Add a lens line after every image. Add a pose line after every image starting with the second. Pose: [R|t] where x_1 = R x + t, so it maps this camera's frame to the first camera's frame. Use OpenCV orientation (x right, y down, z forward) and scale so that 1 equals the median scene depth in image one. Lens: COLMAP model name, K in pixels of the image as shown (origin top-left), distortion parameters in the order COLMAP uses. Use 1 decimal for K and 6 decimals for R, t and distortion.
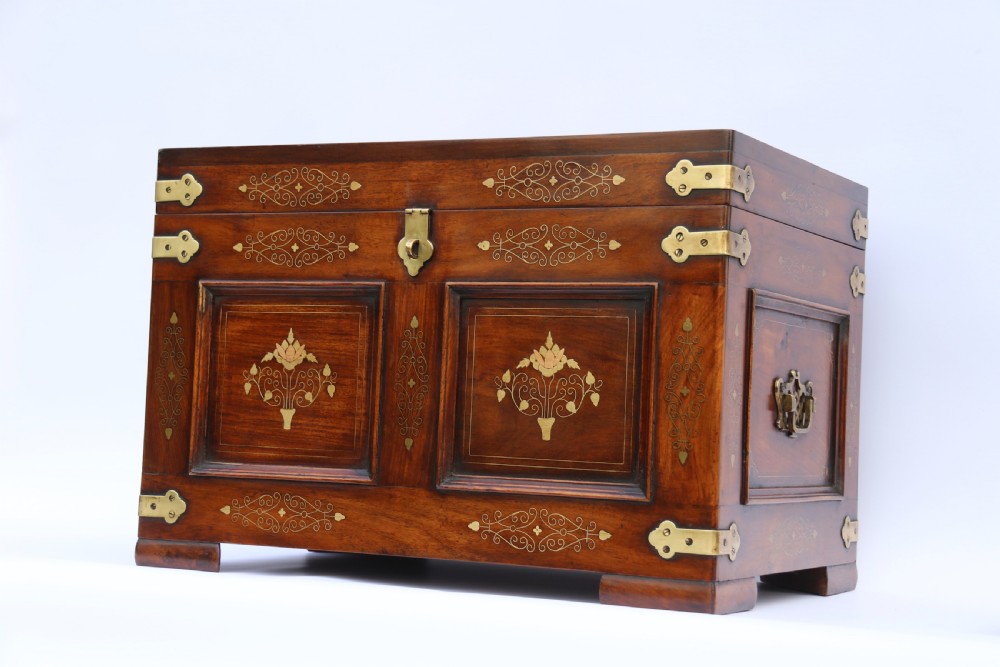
lens RADIAL K [[1960.1, 0, 498.5], [0, 1960.1, 305.7], [0, 0, 1]] dist [0.216344, 0.000000]
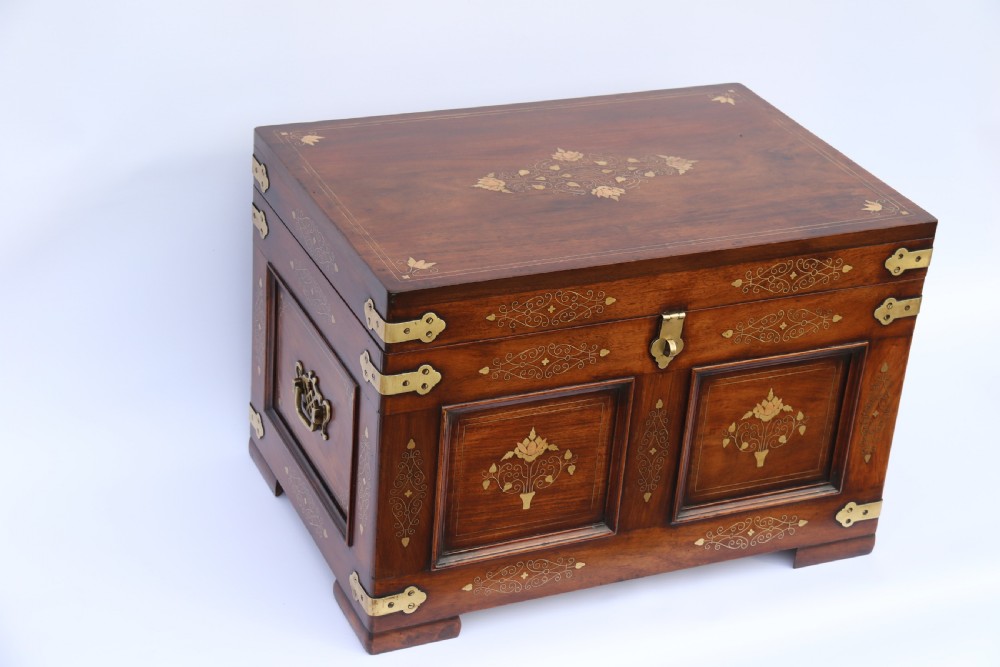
lens RADIAL K [[1960.1, 0, 511.4], [0, 1960.1, 304.5], [0, 0, 1]] dist [0.216344, 0.000000]
pose [[0.623503, -0.349696, 0.699254, -0.842204], [-0.097330, 0.852716, 0.513228, -0.594244], [-0.775739, -0.388058, 0.497635, 0.533978]]
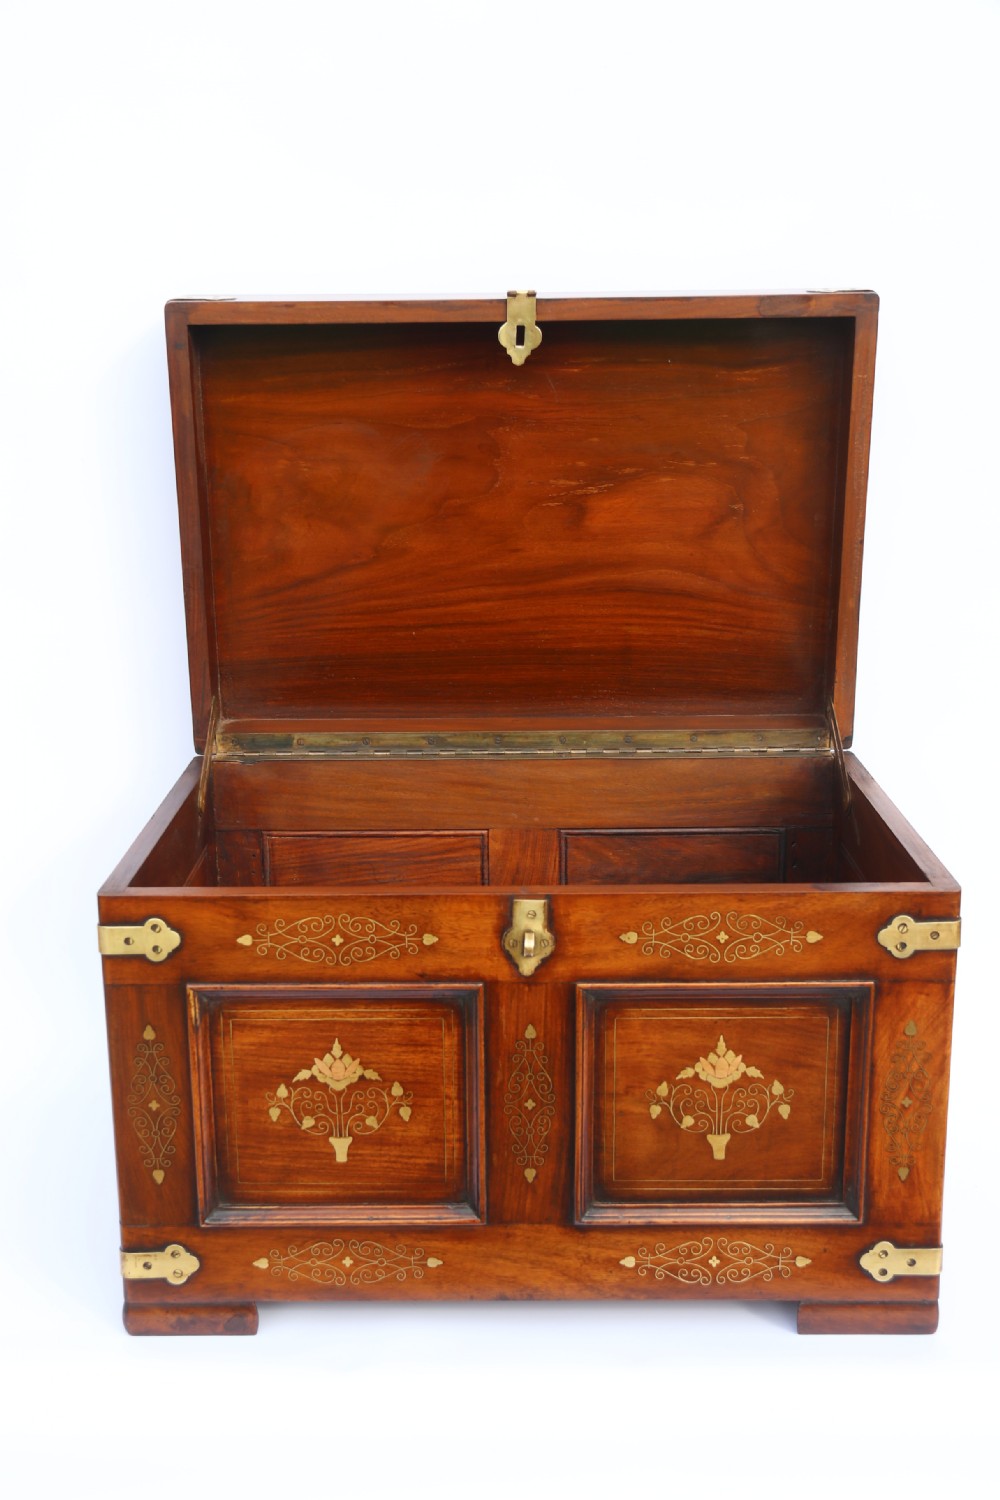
lens RADIAL K [[1767.7, 0, 512.9], [0, 1767.7, 709.9], [0, 0, 1]] dist [-0.025903, 0.000000]
pose [[0.888334, -0.149995, 0.434010, -0.329035], [0.015756, 0.954547, 0.297644, -0.316965], [-0.458928, -0.257569, 0.850319, 0.443558]]
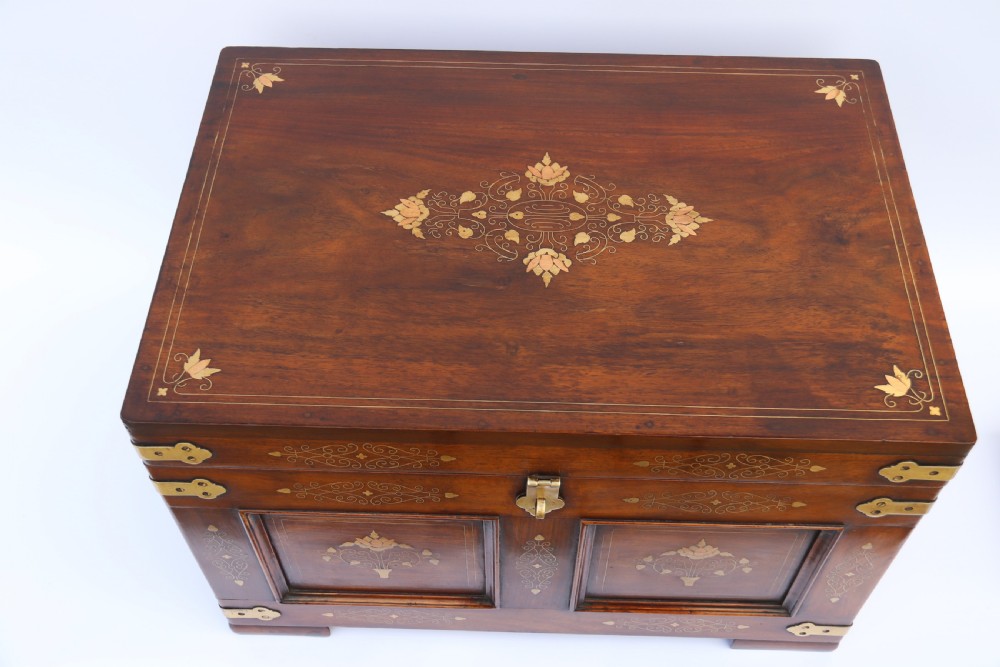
lens RADIAL K [[1113.5, 0, 511.4], [0, 1113.5, 317.2], [0, 0, 1]] dist [-0.050167, 0.000000]
pose [[0.899755, -0.370033, 0.231335, -0.133462], [0.006409, 0.541254, 0.840835, -0.469175], [-0.436348, -0.755063, 0.489367, 0.829044]]
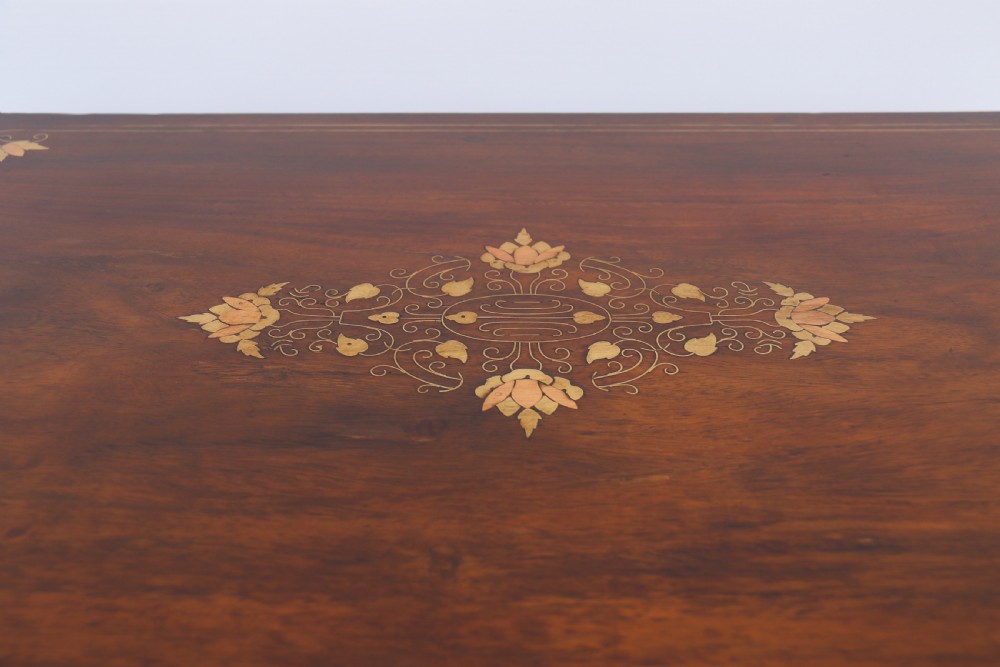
lens RADIAL K [[1169.9, 0, 508.4], [0, 1169.9, 333.5], [0, 0, 1]] dist [-0.014963, 0.000000]
pose [[0.889881, -0.285366, 0.355918, -0.080477], [0.011506, 0.793984, 0.607829, -0.224758], [-0.456047, -0.536801, 0.709835, 0.922541]]
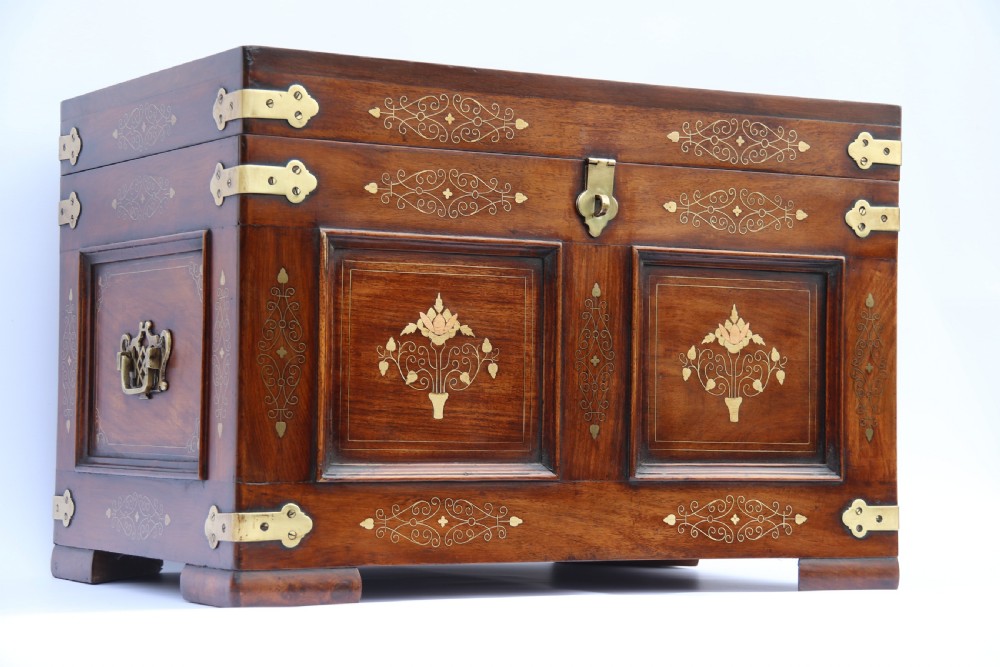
lens RADIAL K [[2375.3, 0, 529.1], [0, 2375.3, 313.2], [0, 0, 1]] dist [0.323217, 0.000000]
pose [[0.543091, 0.003971, 0.839665, -0.932665], [-0.038458, 0.999057, 0.020149, -0.001493], [-0.838793, -0.043234, 0.542731, 0.453737]]
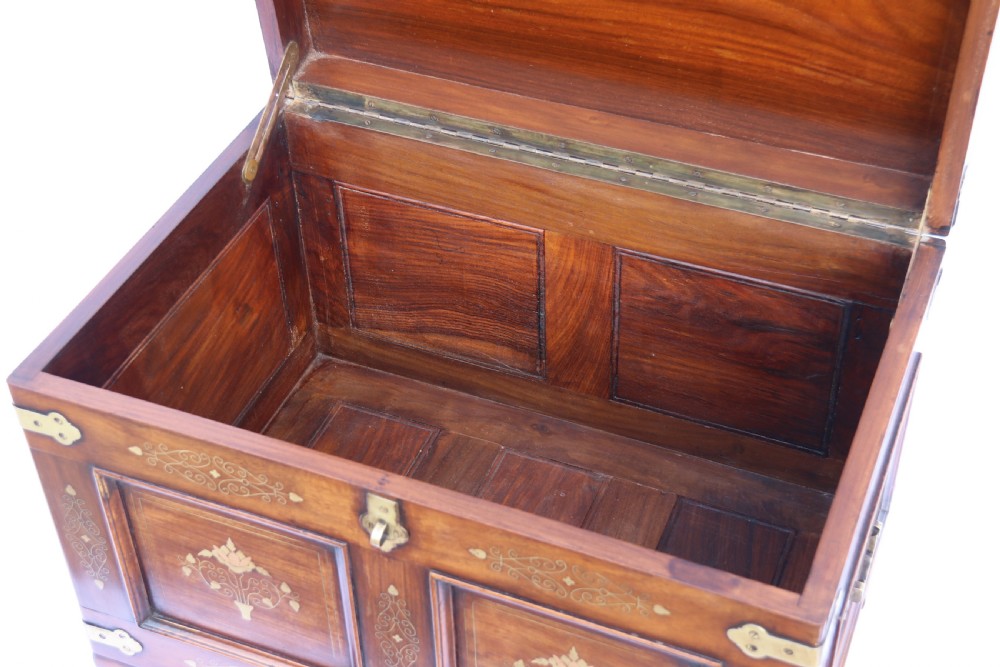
lens RADIAL K [[1568.0, 0, 508.8], [0, 1568.0, 314.7], [0, 0, 1]] dist [0.160418, 0.000000]
pose [[0.994073, -0.106179, 0.023340, -0.000007], [0.058807, 0.705757, 0.706009, -0.504934], [-0.091436, -0.700452, 0.707819, 0.625910]]
